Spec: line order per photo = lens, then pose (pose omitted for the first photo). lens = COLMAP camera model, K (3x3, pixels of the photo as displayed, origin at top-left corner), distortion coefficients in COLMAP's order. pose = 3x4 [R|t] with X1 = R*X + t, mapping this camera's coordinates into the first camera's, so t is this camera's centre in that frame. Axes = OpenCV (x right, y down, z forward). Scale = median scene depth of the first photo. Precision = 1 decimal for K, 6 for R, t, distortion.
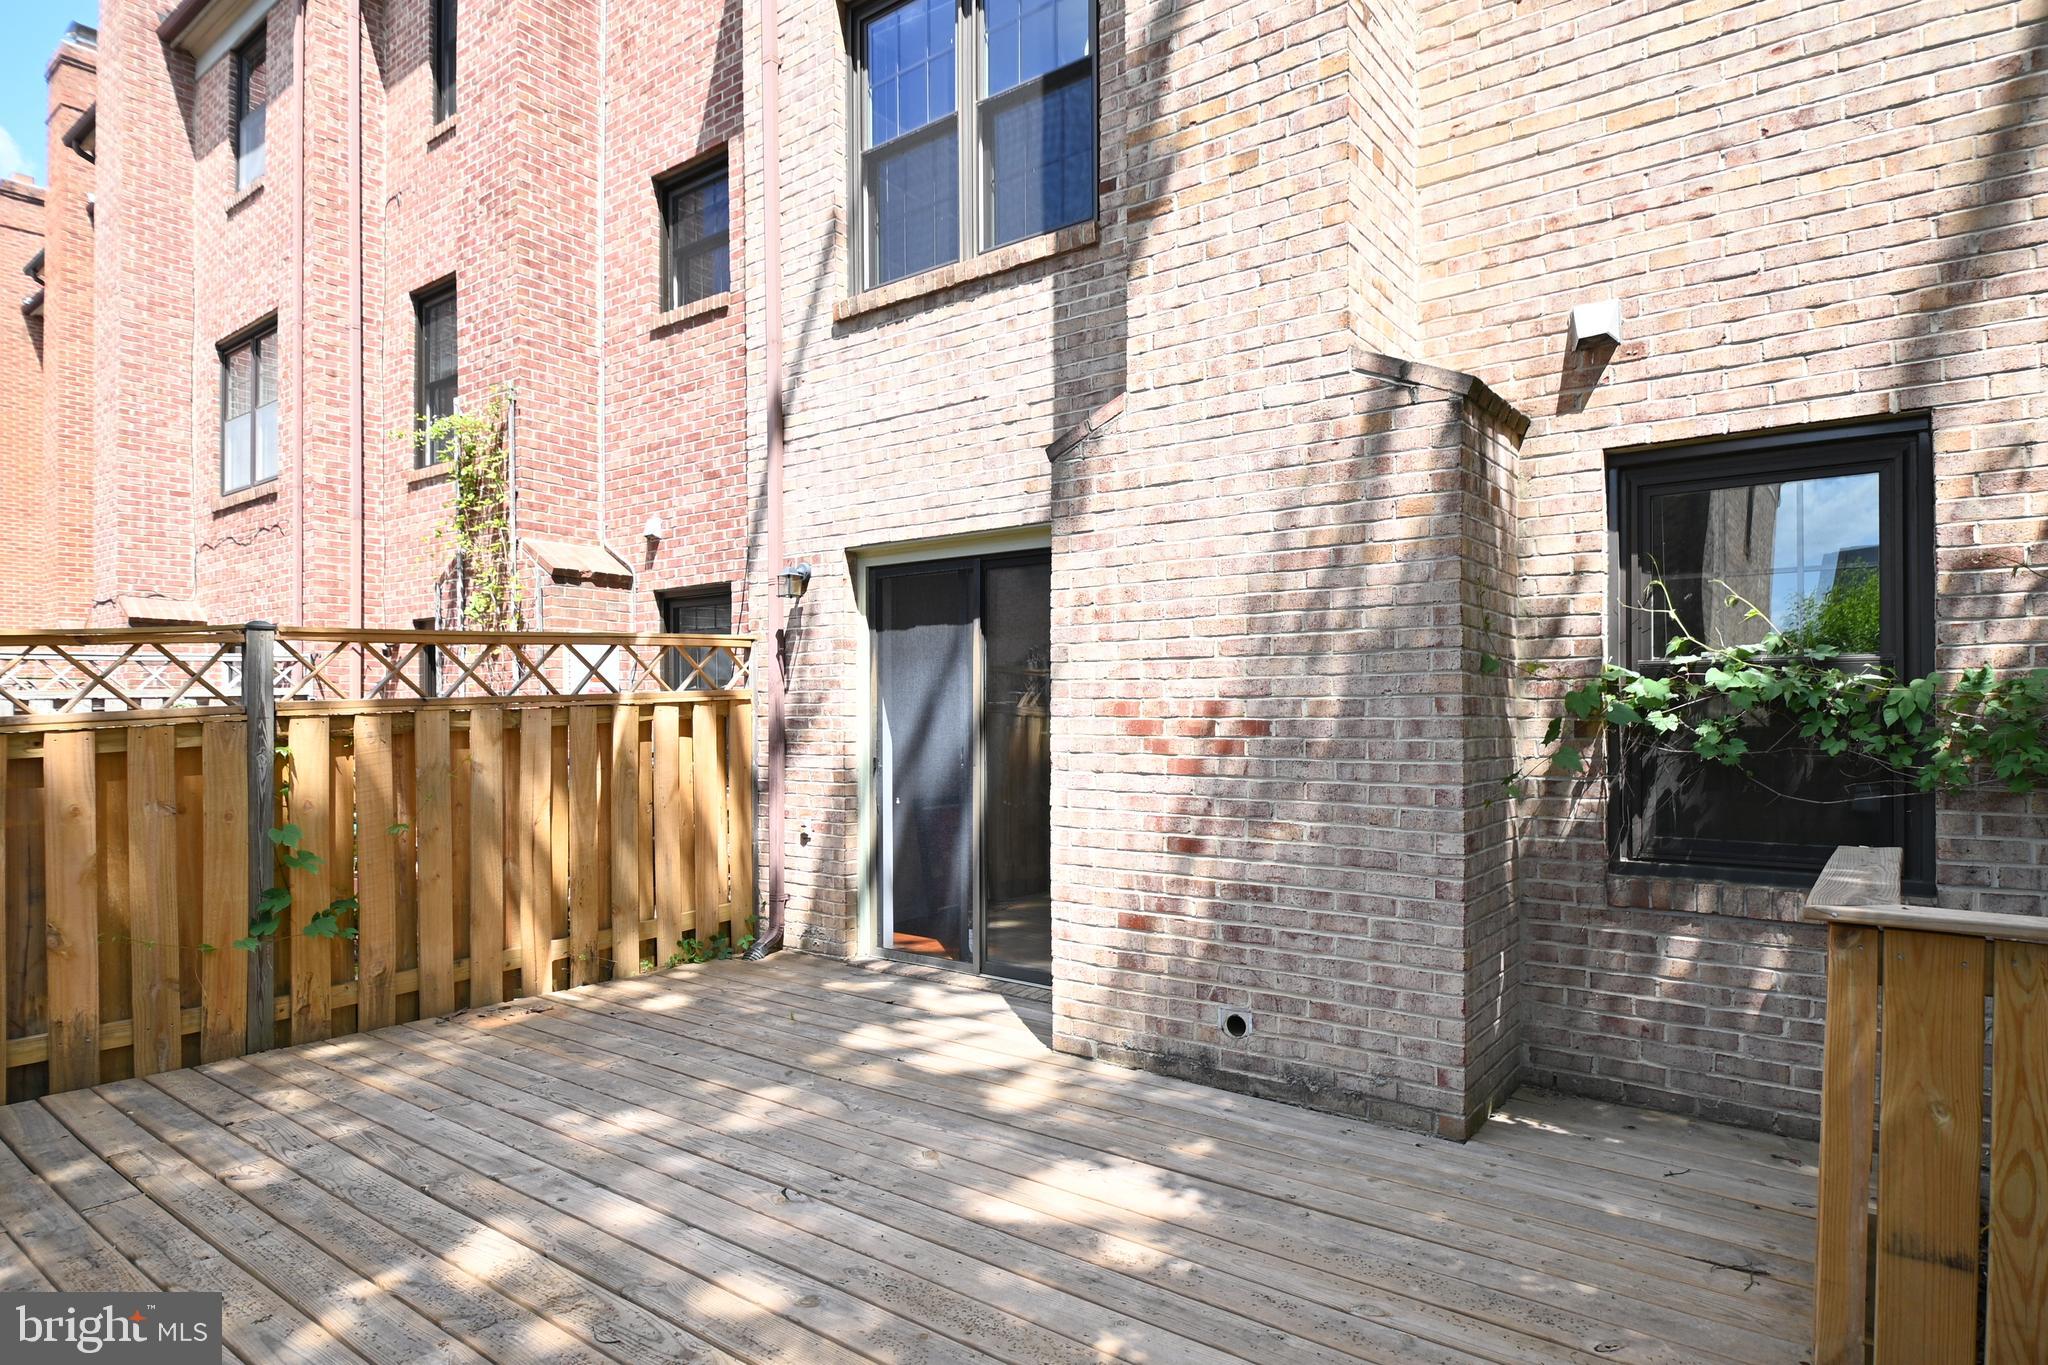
lens RADIAL K [[1113.5, 0, 1022.5], [0, 1113.5, 710.0], [0, 0, 1]] dist [0.014711, -0.024242]
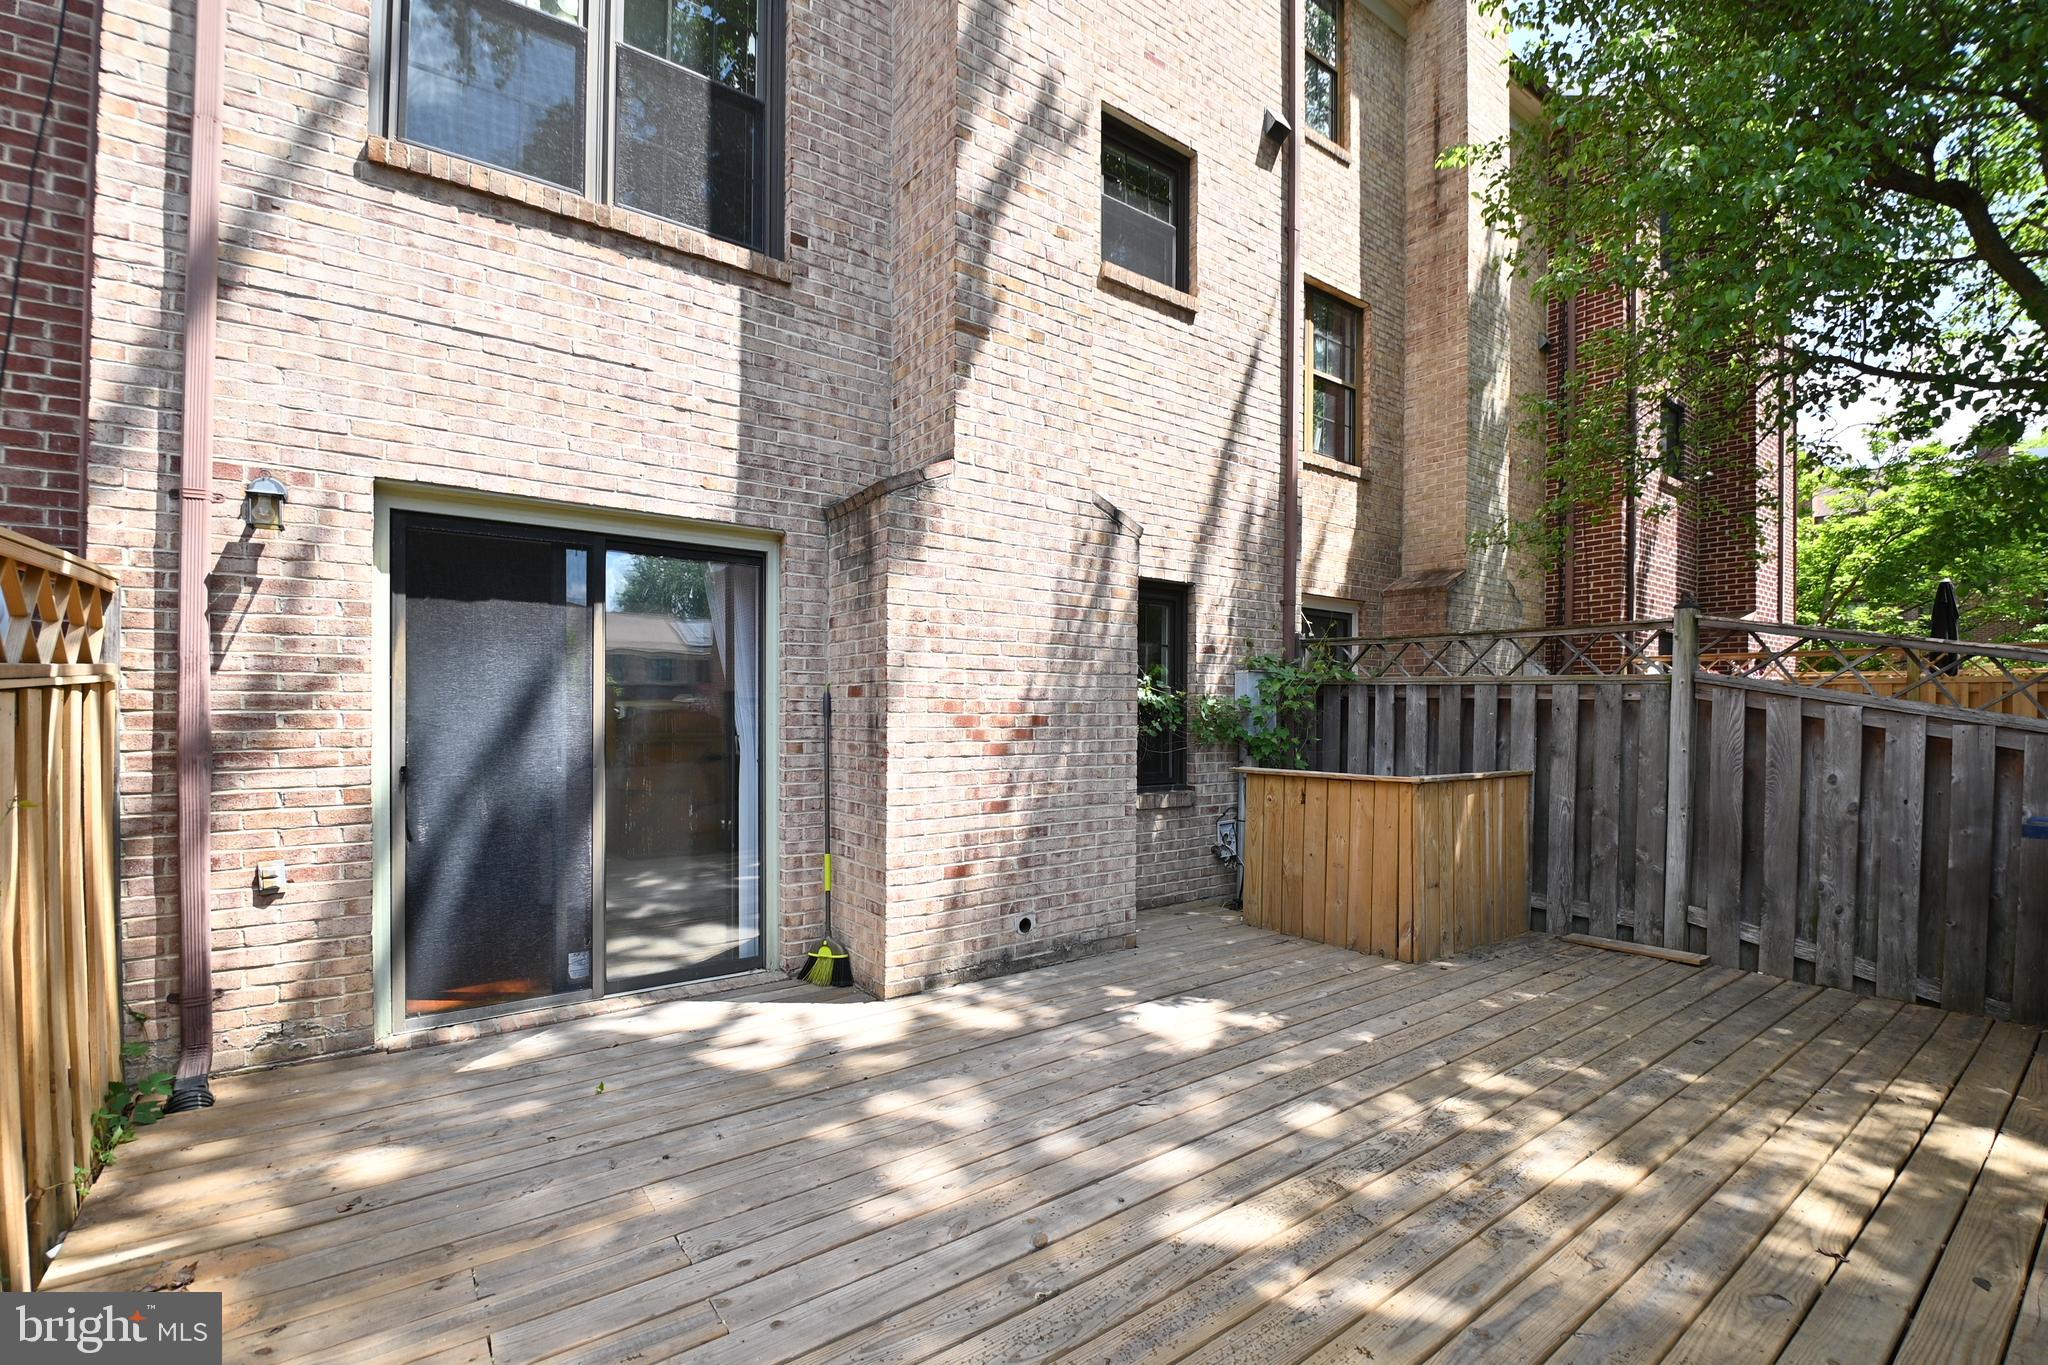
lens RADIAL K [[894.9, 0, 1049.0], [0, 894.9, 710.3], [0, 0, 1]] dist [0.010721, -0.021816]
pose [[0.266202, 0.005845, 0.963900, -0.880155], [-0.007842, 0.999962, -0.003898, 0.006297], [-0.963885, -0.006521, 0.266238, 0.626823]]
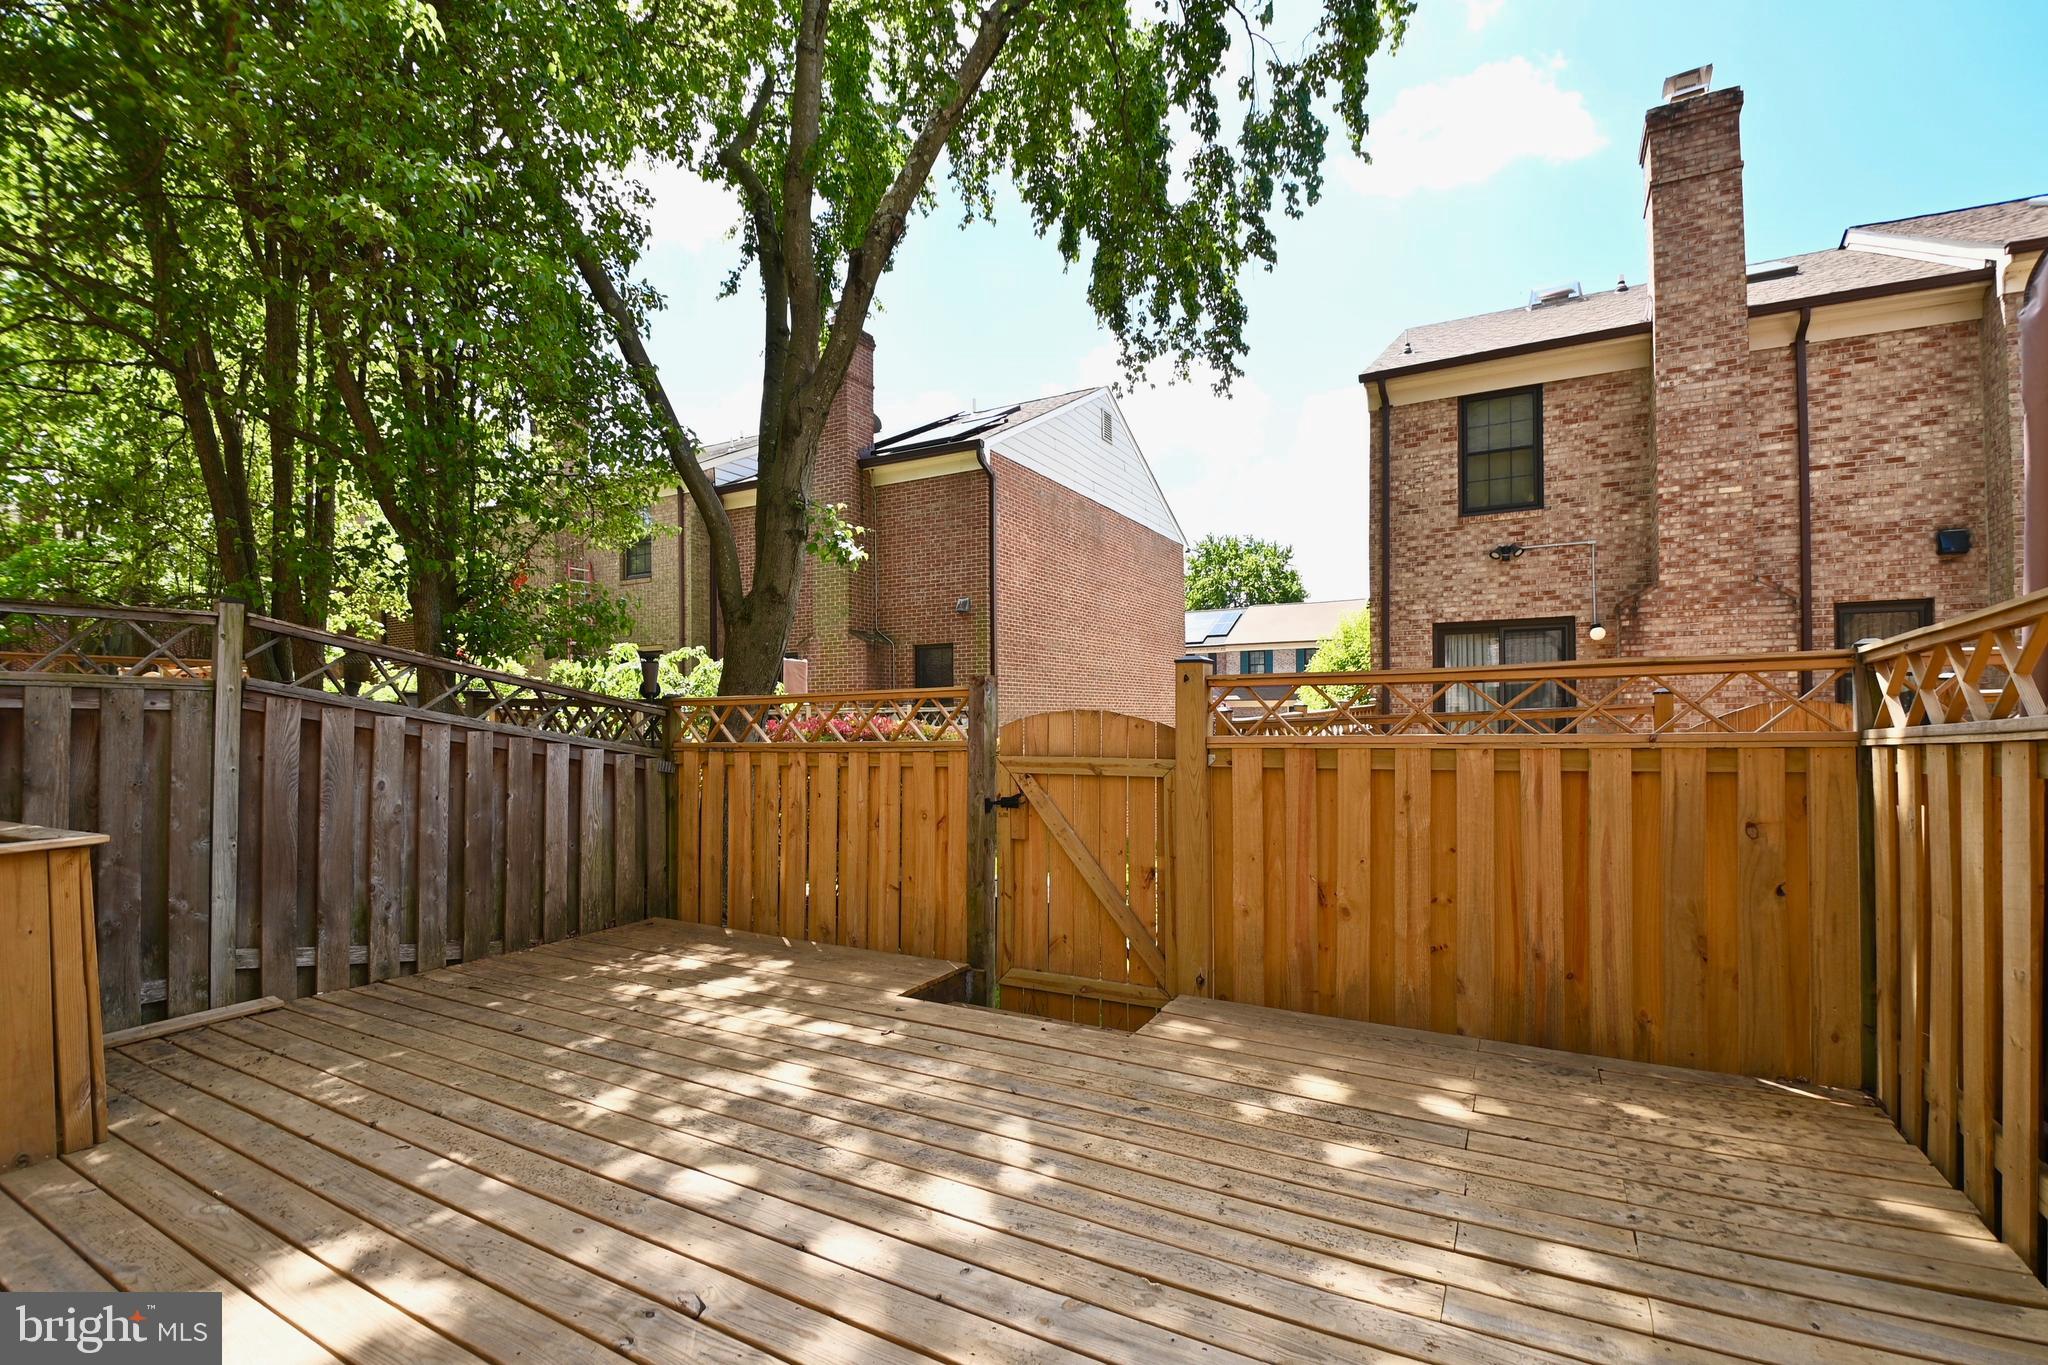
lens RADIAL K [[909.0, 0, 1043.1], [0, 909.0, 708.7], [0, 0, 1]] dist [0.016859, -0.023588]
pose [[-0.987564, 0.014044, -0.156588, -0.282425], [0.016008, 0.999808, -0.011288, 0.006093], [0.156400, -0.013655, -0.987599, 1.266172]]
